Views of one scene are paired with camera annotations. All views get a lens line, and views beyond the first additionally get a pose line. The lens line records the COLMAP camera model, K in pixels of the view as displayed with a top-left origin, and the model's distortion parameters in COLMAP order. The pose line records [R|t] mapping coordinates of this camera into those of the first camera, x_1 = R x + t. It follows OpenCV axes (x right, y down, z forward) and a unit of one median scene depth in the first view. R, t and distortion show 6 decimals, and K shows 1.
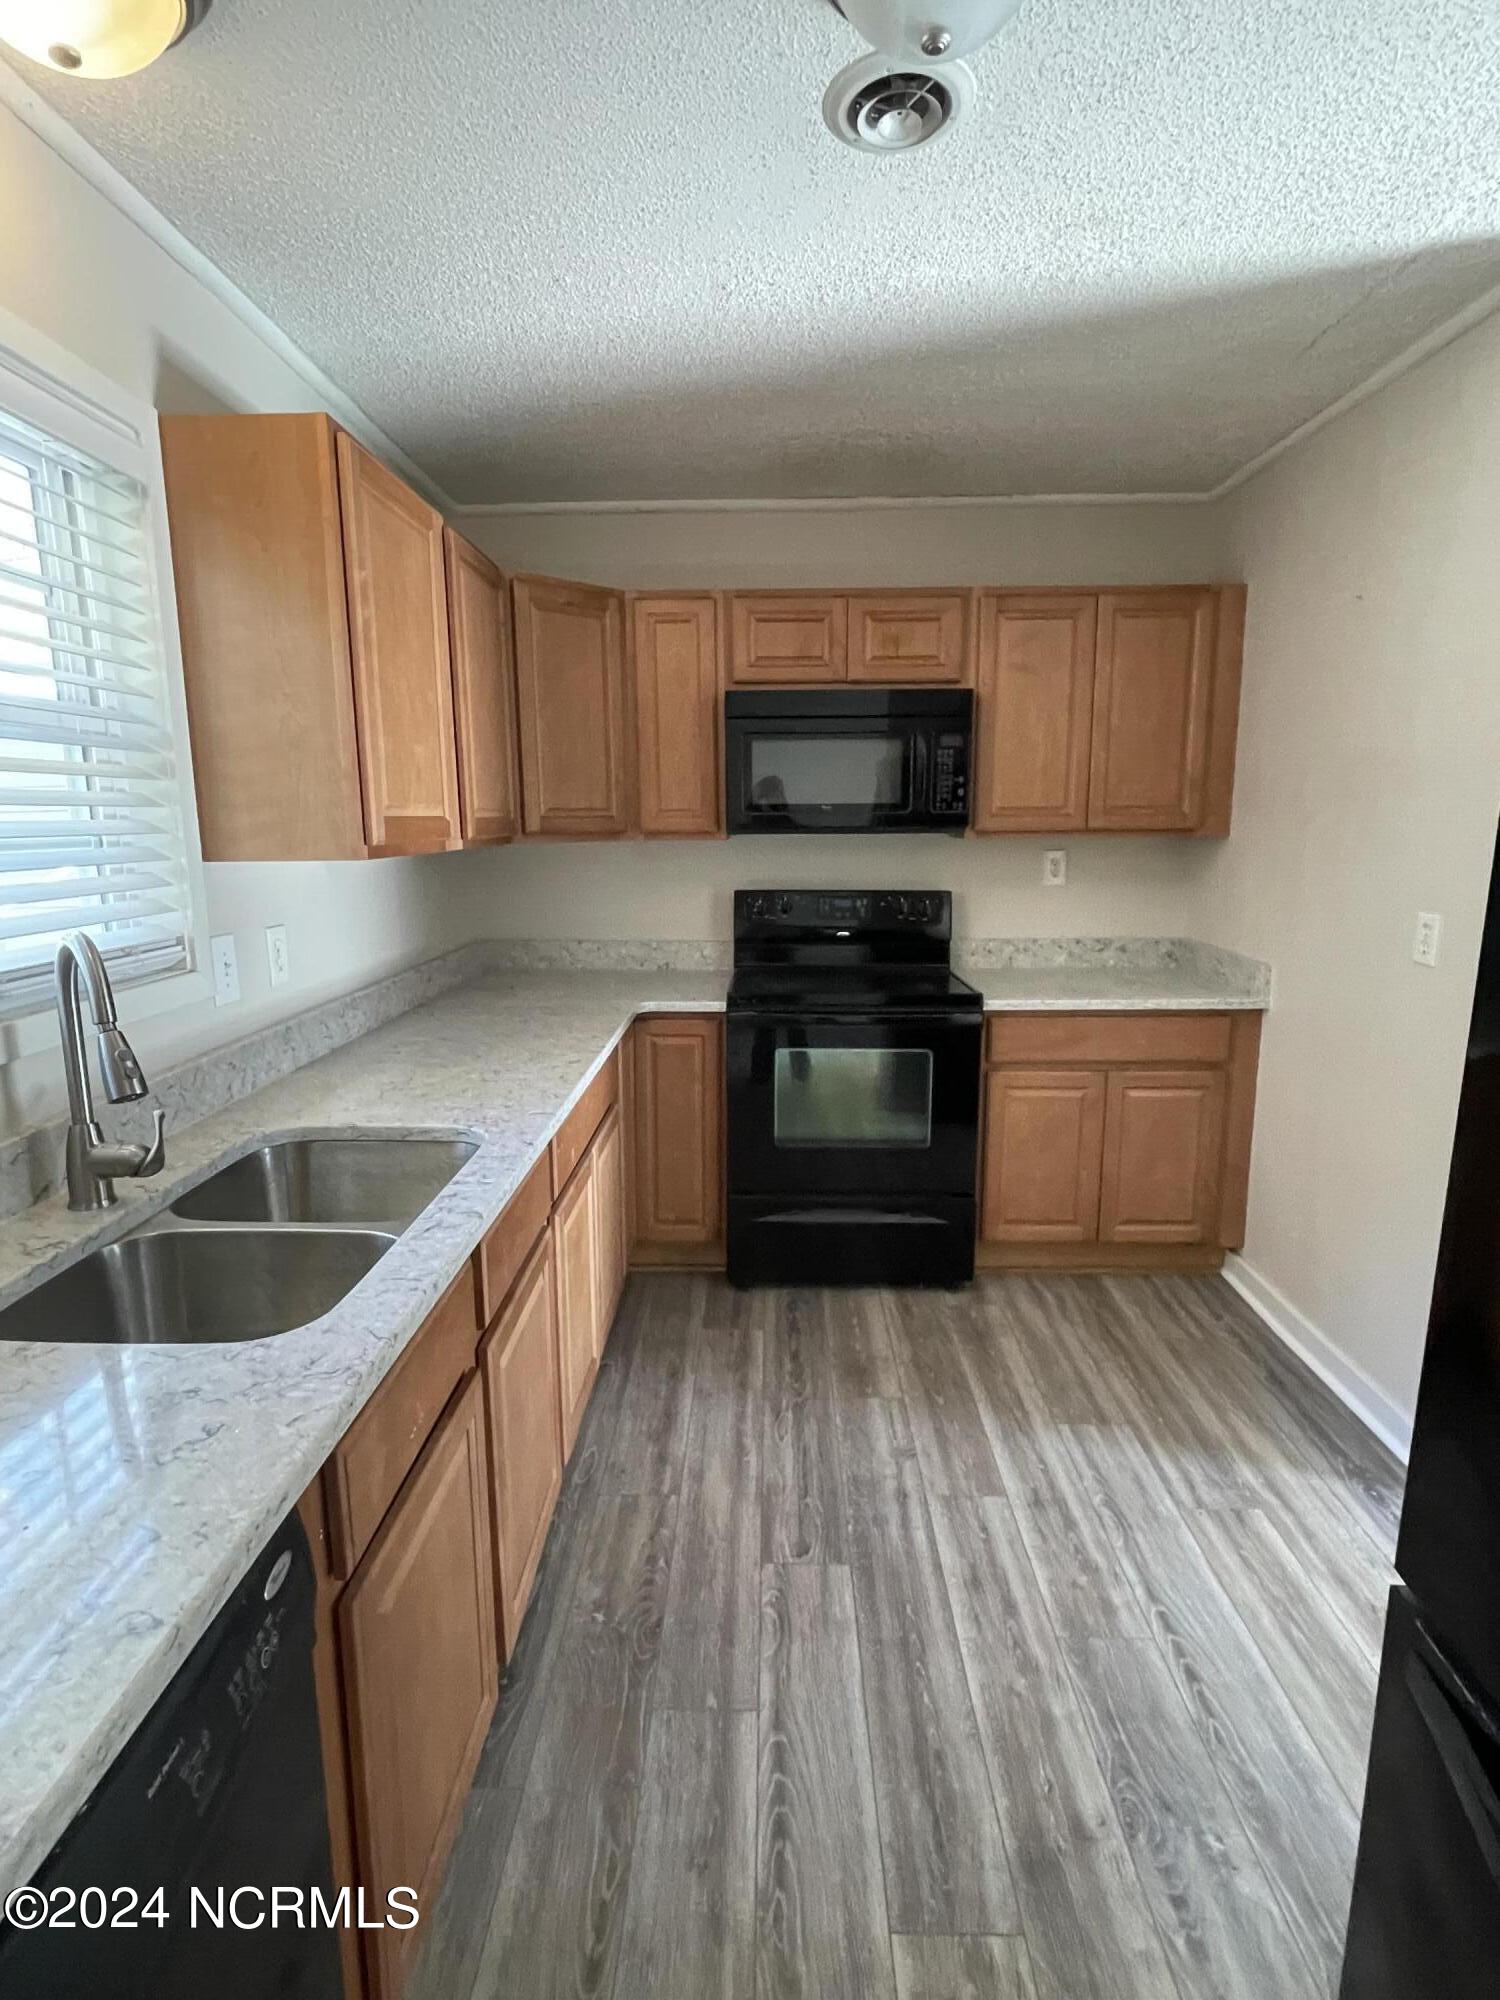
lens RADIAL K [[1008.0, 0, 734.9], [0, 1008.0, 1004.5], [0, 0, 1]] dist [0.004378, 0.000141]
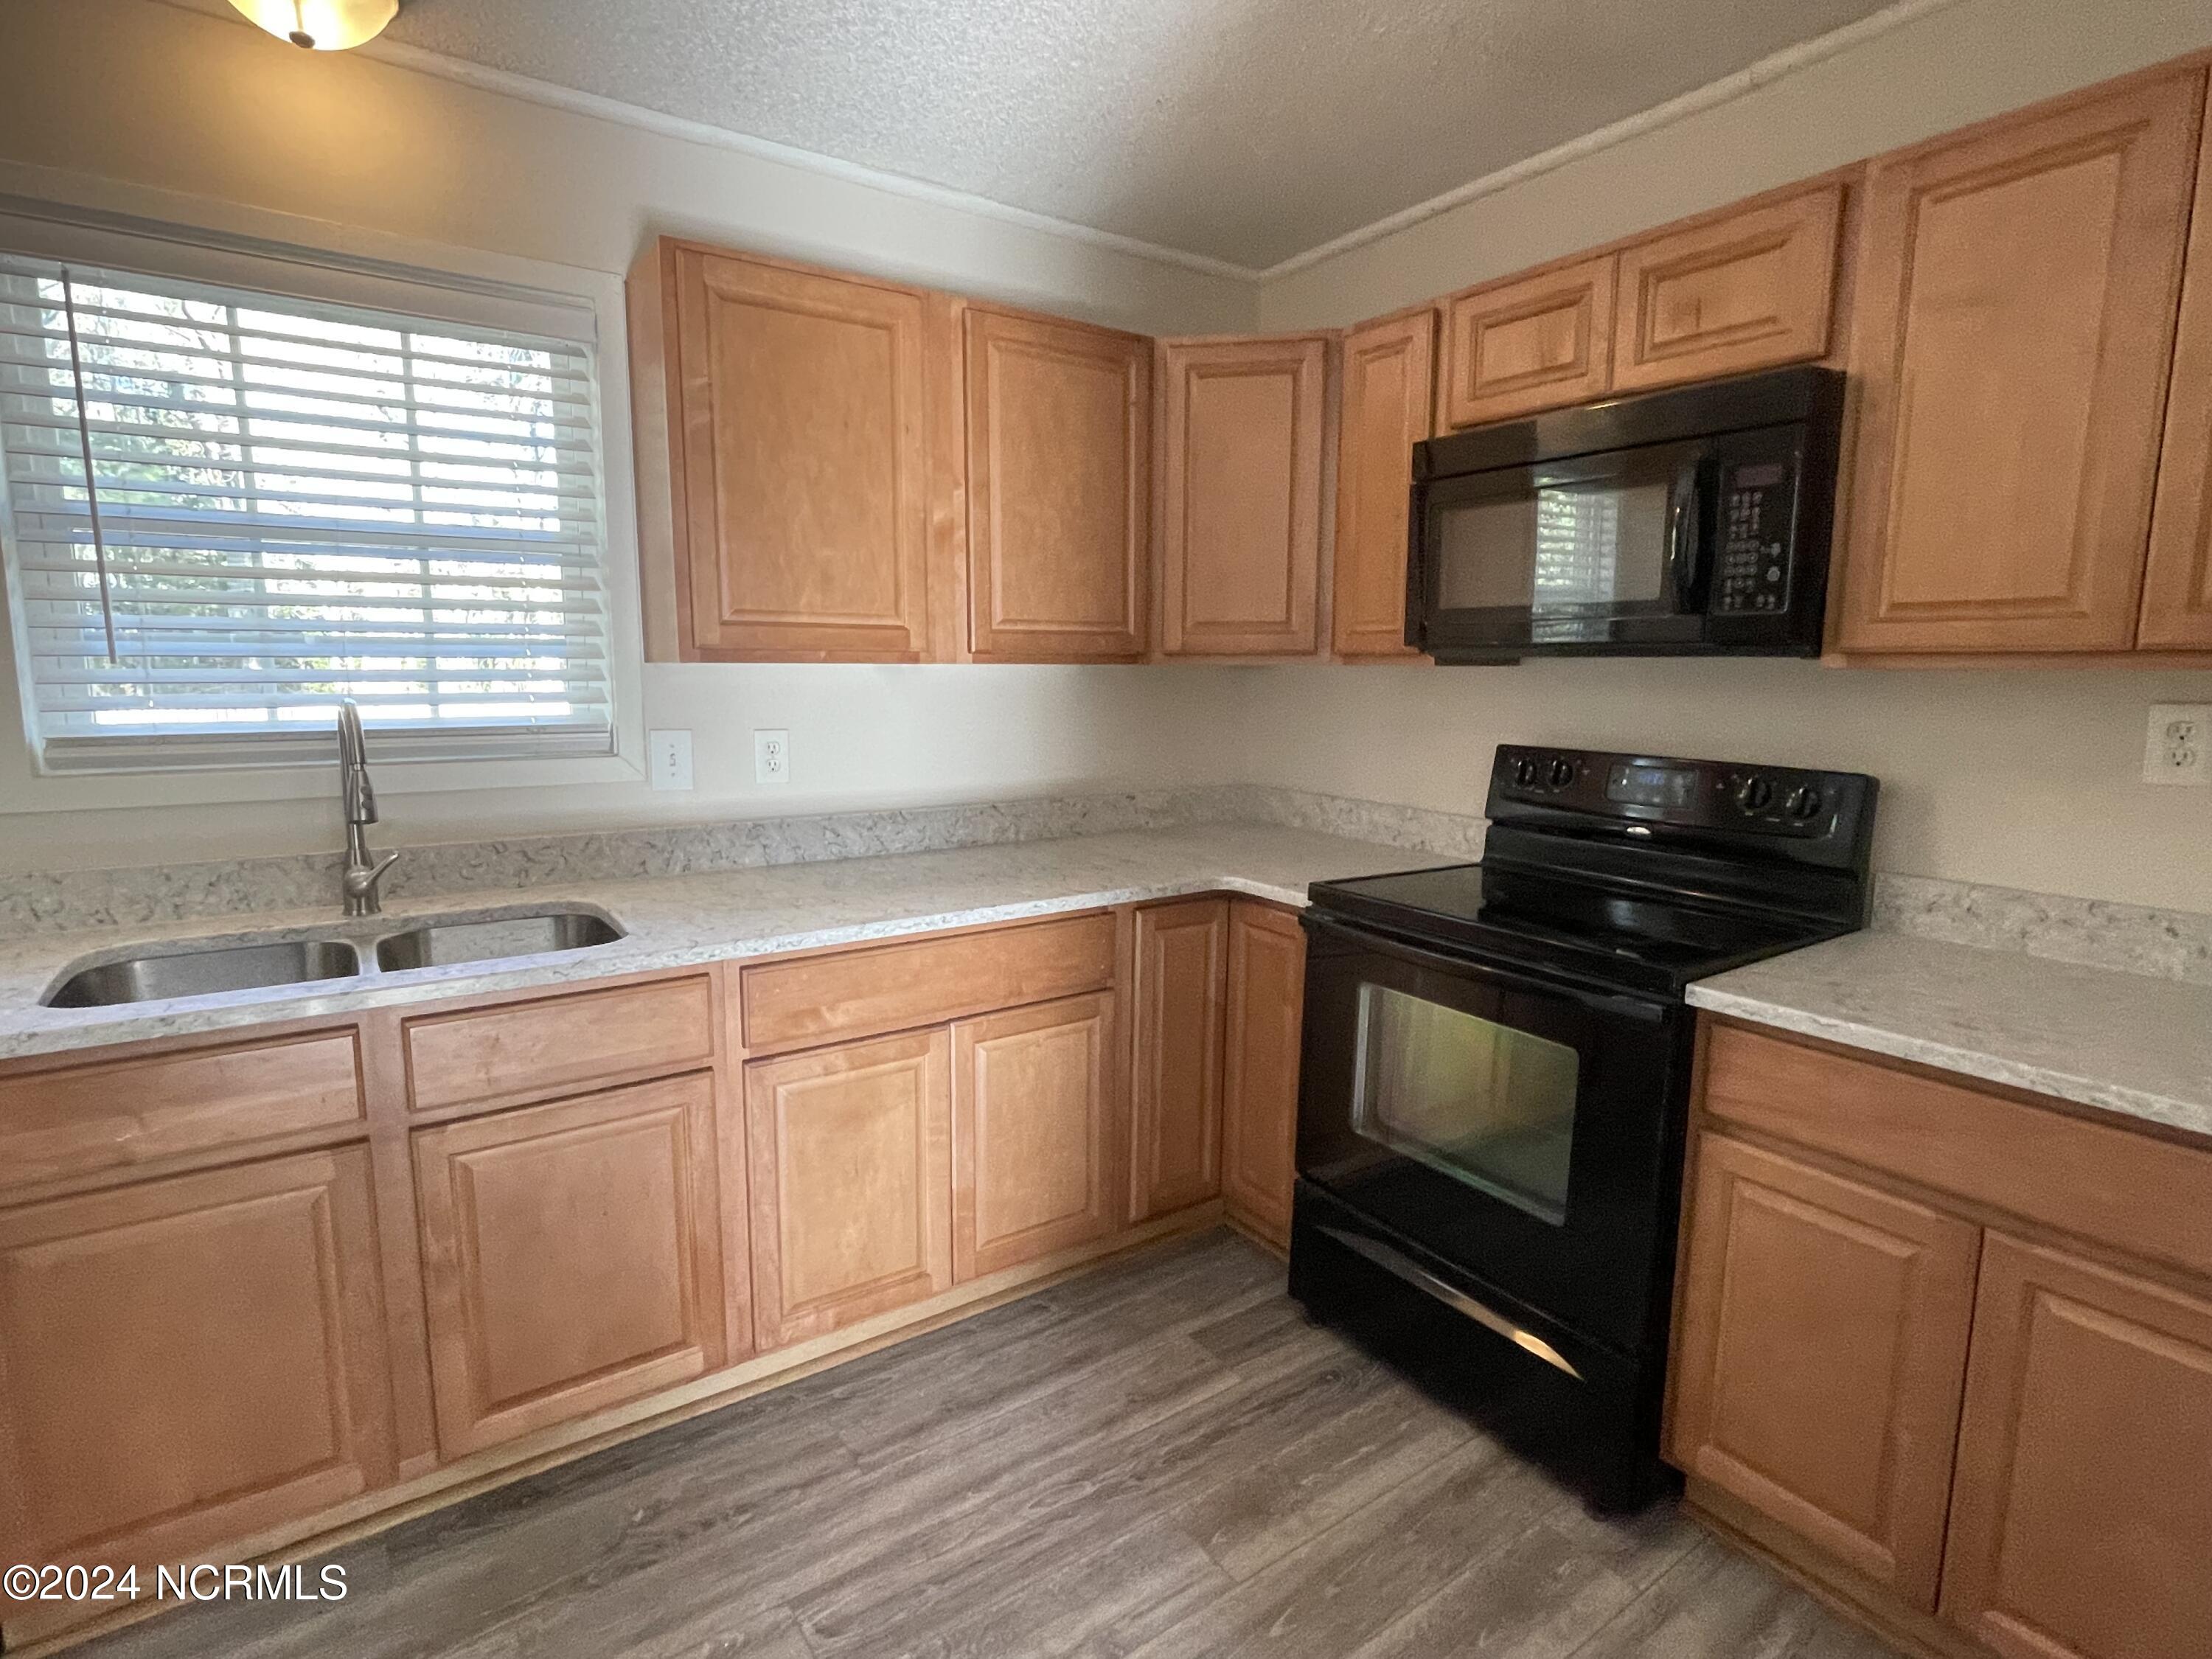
lens RADIAL K [[1114.9, 0, 1094.2], [0, 1114.9, 823.0], [0, 0, 1]] dist [0.004378, 0.000141]
pose [[0.587045, 0.125598, -0.799752, 0.492198], [-0.156721, 0.986835, 0.039940, -0.056937], [0.794240, 0.101891, 0.599001, 0.408927]]
